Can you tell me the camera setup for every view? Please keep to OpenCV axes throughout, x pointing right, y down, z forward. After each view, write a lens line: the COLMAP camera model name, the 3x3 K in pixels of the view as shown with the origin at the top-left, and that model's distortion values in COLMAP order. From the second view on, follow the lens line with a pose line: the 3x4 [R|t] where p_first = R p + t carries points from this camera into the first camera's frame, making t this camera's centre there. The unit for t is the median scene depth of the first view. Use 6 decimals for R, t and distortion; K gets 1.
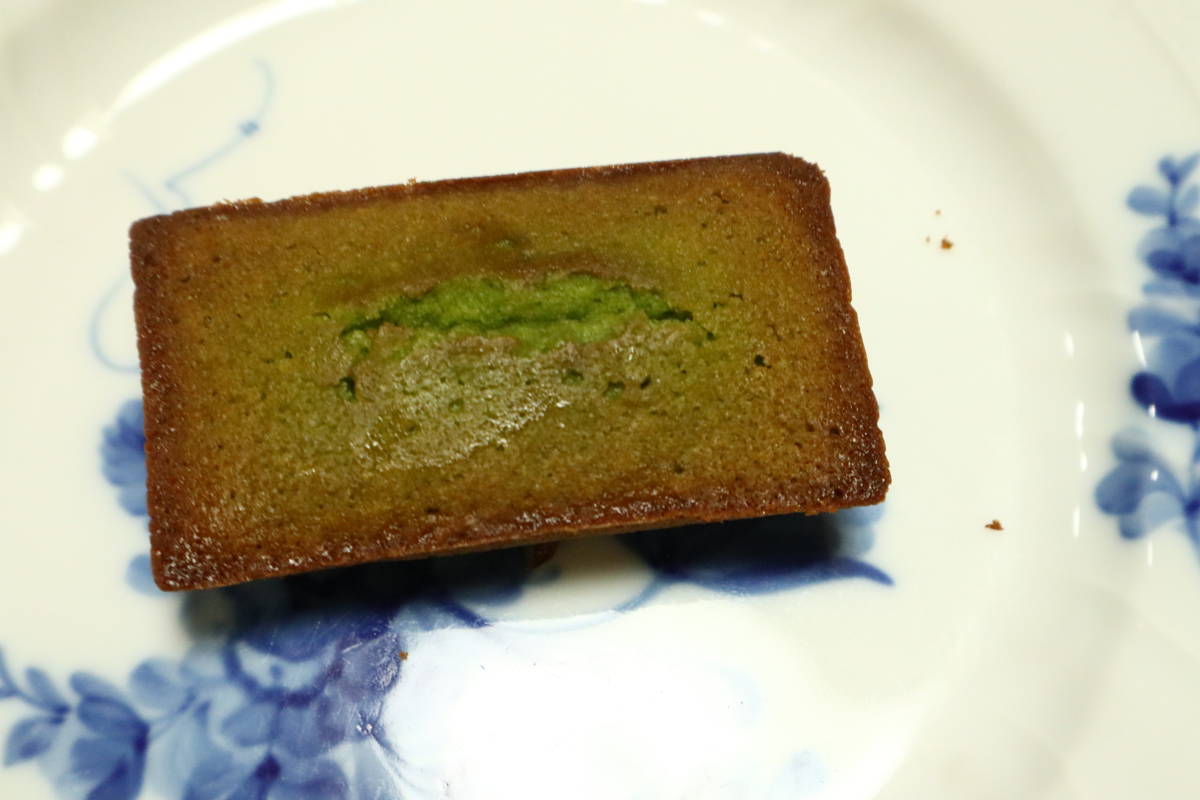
lens RADIAL K [[1613.7, 0, 599.7], [0, 1613.7, 401.8], [0, 0, 1]] dist [0.048807, 0.000000]
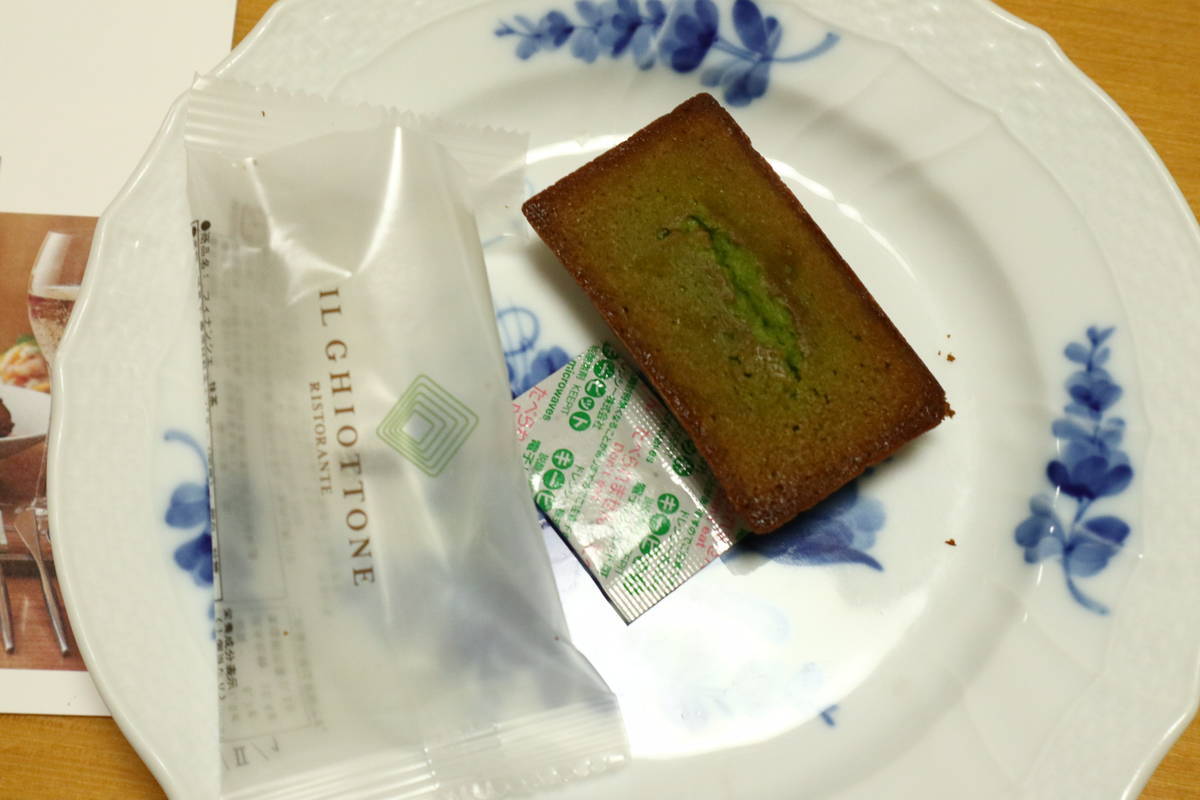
lens RADIAL K [[1613.7, 0, 600.8], [0, 1613.7, 399.6], [0, 0, 1]] dist [0.048807, 0.000000]
pose [[0.438976, 0.837644, -0.325041, 0.527626], [-0.829430, 0.516879, 0.211854, -0.226867], [0.345465, 0.176600, 0.921665, -0.603656]]
